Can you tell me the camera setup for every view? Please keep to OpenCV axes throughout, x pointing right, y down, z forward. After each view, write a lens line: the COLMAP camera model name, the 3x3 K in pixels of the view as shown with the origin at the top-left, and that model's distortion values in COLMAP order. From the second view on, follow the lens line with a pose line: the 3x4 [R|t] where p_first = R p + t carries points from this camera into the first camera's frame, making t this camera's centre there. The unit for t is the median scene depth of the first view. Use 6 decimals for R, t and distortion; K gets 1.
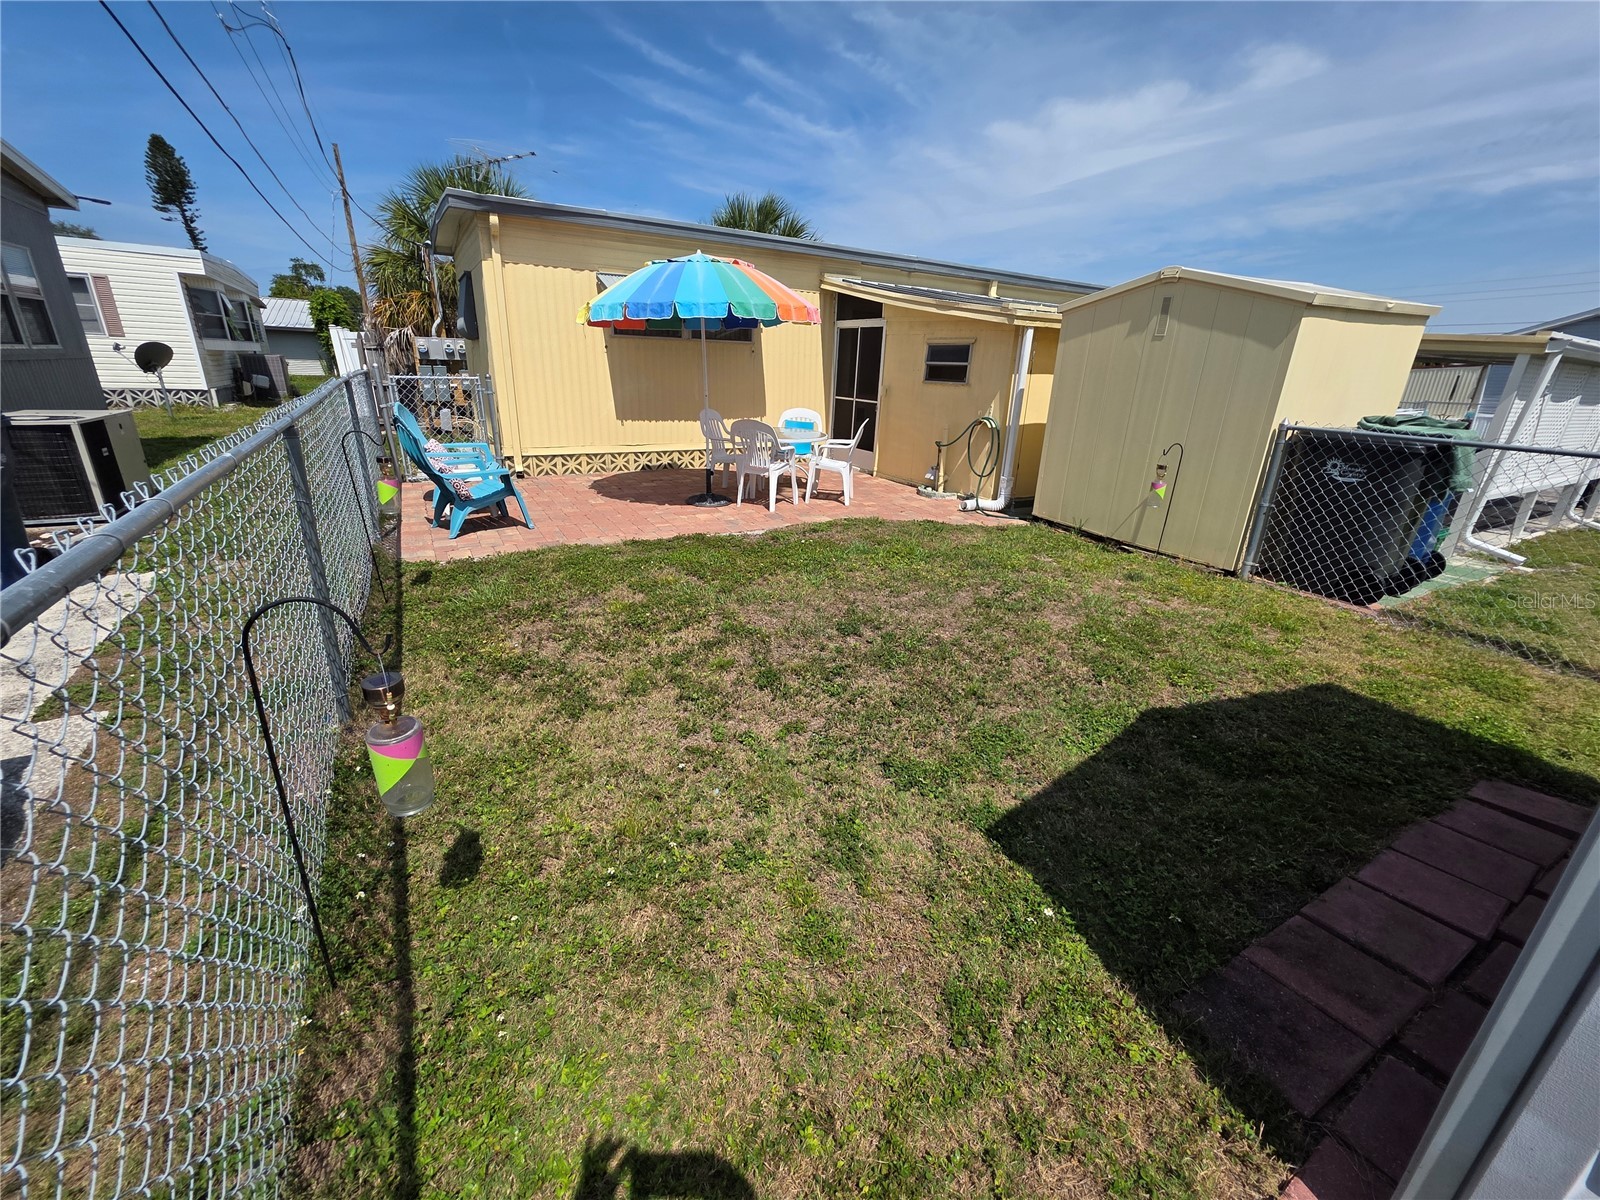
lens RADIAL K [[640.3, 0, 799.8], [0, 640.3, 596.1], [0, 0, 1]] dist [0.001523, -0.000020]
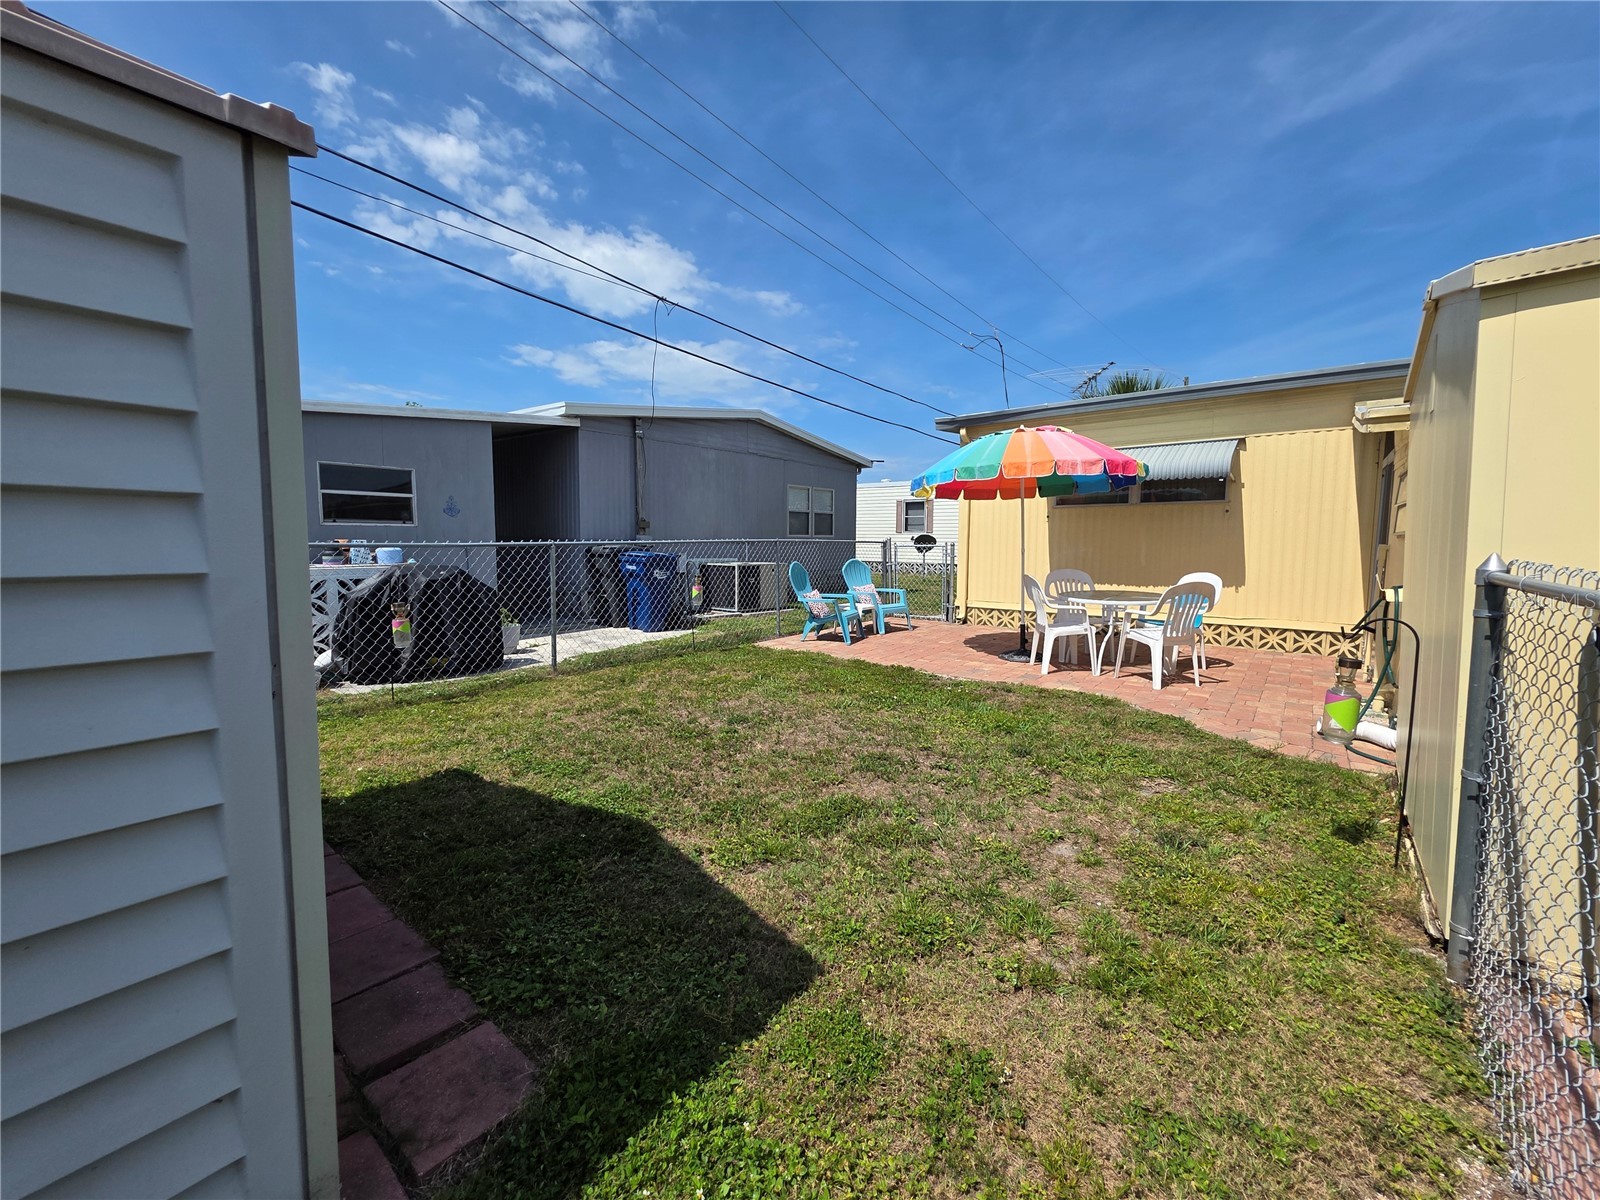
lens RADIAL K [[656.1, 0, 794.2], [0, 656.1, 583.0], [0, 0, 1]] dist [-0.045150, -0.000080]
pose [[0.344494, 0.027799, -0.938377, 0.908865], [-0.313957, 0.945419, -0.087252, -0.084215], [0.884734, 0.324668, 0.334419, 0.466877]]
